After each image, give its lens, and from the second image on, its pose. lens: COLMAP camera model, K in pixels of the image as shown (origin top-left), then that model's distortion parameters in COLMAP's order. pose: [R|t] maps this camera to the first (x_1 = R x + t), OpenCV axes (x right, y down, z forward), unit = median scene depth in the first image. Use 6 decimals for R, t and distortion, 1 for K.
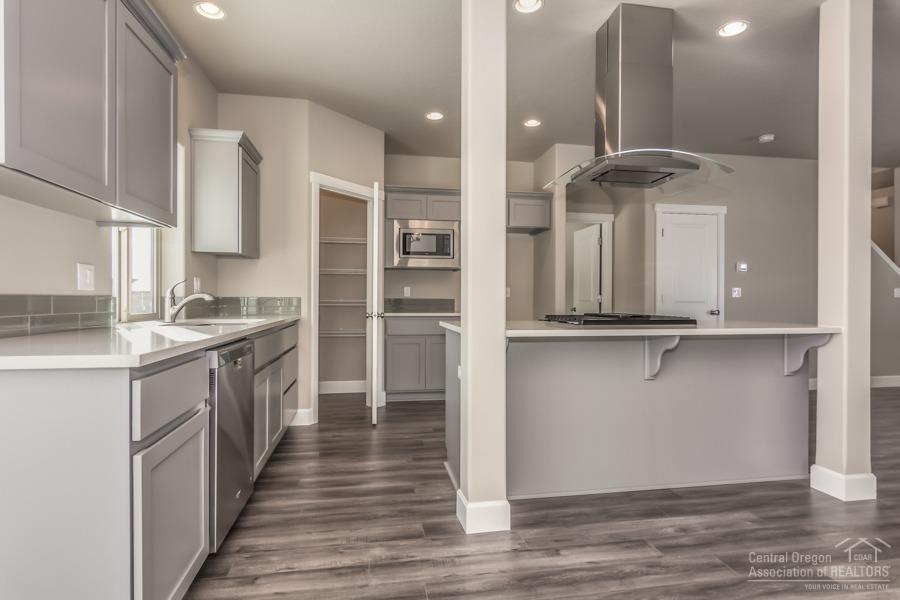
lens RADIAL K [[473.4, 0, 451.7], [0, 473.4, 300.7], [0, 0, 1]] dist [0.000475, -0.001057]
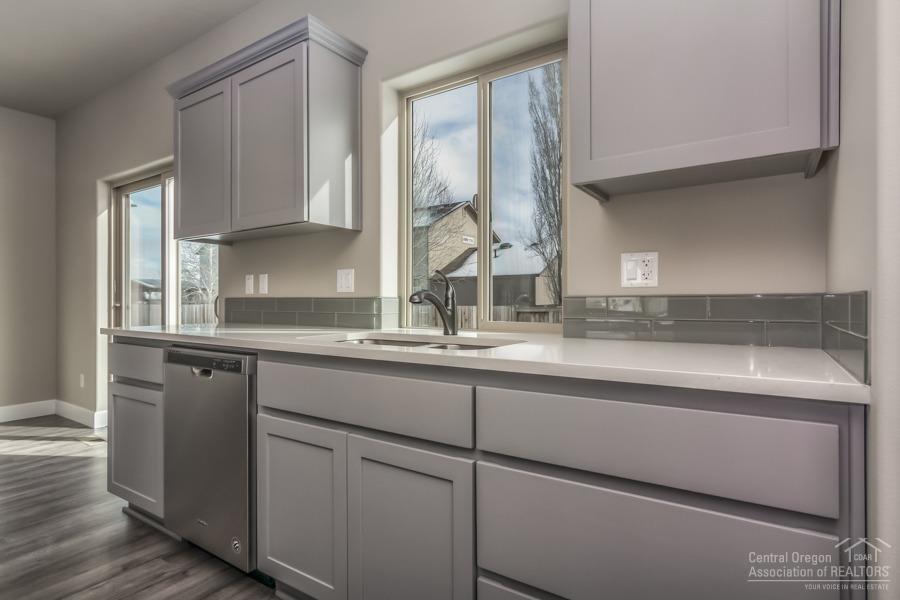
lens RADIAL K [[473.4, 0, 451.7], [0, 473.4, 300.7], [0, 0, 1]] dist [0.000475, -0.001057]
pose [[-0.690861, 0.000328, -0.722987, -0.085424], [-0.002233, 0.999994, 0.002588, -0.003479], [0.722984, 0.003402, -0.690856, 1.213922]]
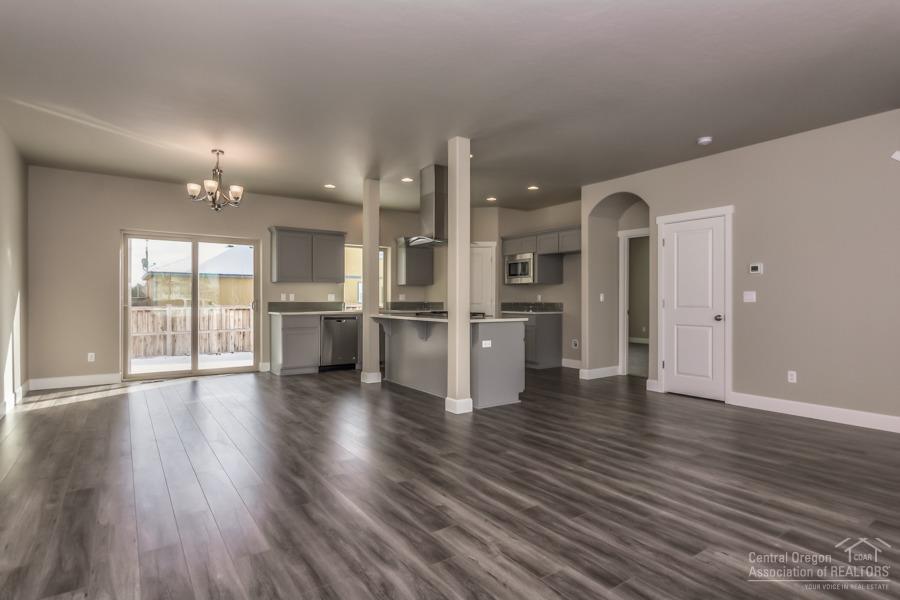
lens RADIAL K [[473.4, 0, 451.7], [0, 473.4, 300.7], [0, 0, 1]] dist [0.000475, -0.001057]
pose [[0.417462, 0.000866, -0.908694, 1.966208], [-0.001839, 0.999998, 0.000108, -0.015222], [0.908692, 0.001626, 0.417463, 0.169042]]
